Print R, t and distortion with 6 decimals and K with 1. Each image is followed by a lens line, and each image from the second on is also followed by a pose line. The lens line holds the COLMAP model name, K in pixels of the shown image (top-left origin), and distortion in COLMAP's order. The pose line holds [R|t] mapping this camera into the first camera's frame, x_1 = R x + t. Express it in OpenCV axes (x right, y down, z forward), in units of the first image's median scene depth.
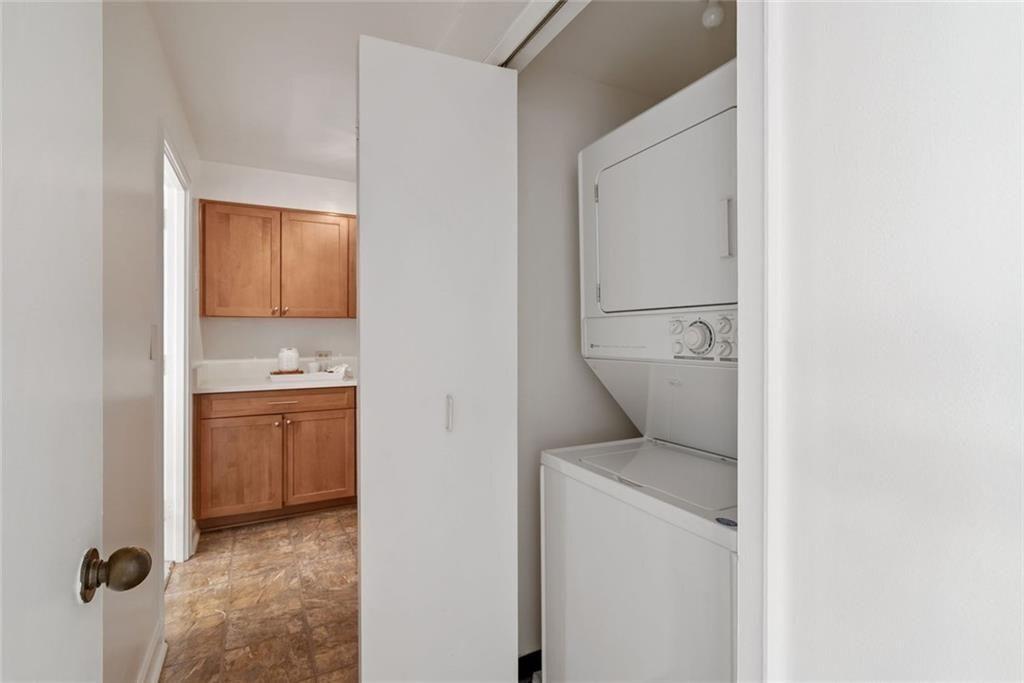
lens RADIAL K [[525.0, 0, 516.2], [0, 525.0, 331.5], [0, 0, 1]] dist [-0.003331, 0.000976]
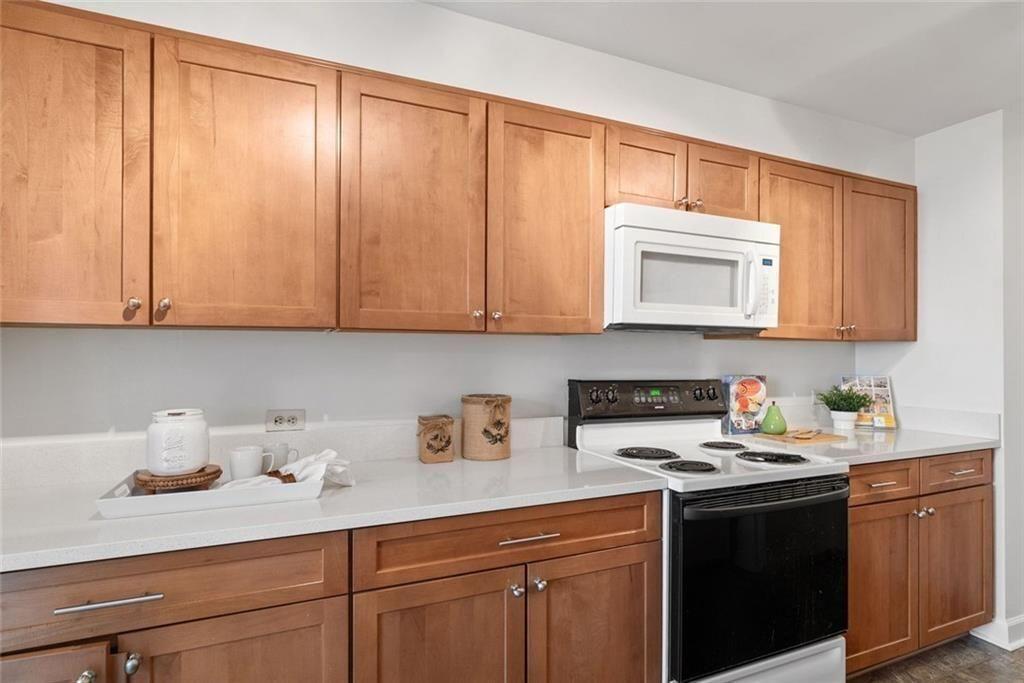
lens RADIAL K [[525.0, 0, 511.0], [0, 525.0, 349.7], [0, 0, 1]] dist [-0.003331, 0.000976]
pose [[0.998485, -0.002213, -0.054984, -0.181071], [0.001689, 0.999953, -0.009584, -0.007198], [0.055002, 0.009477, 0.998441, 0.652840]]
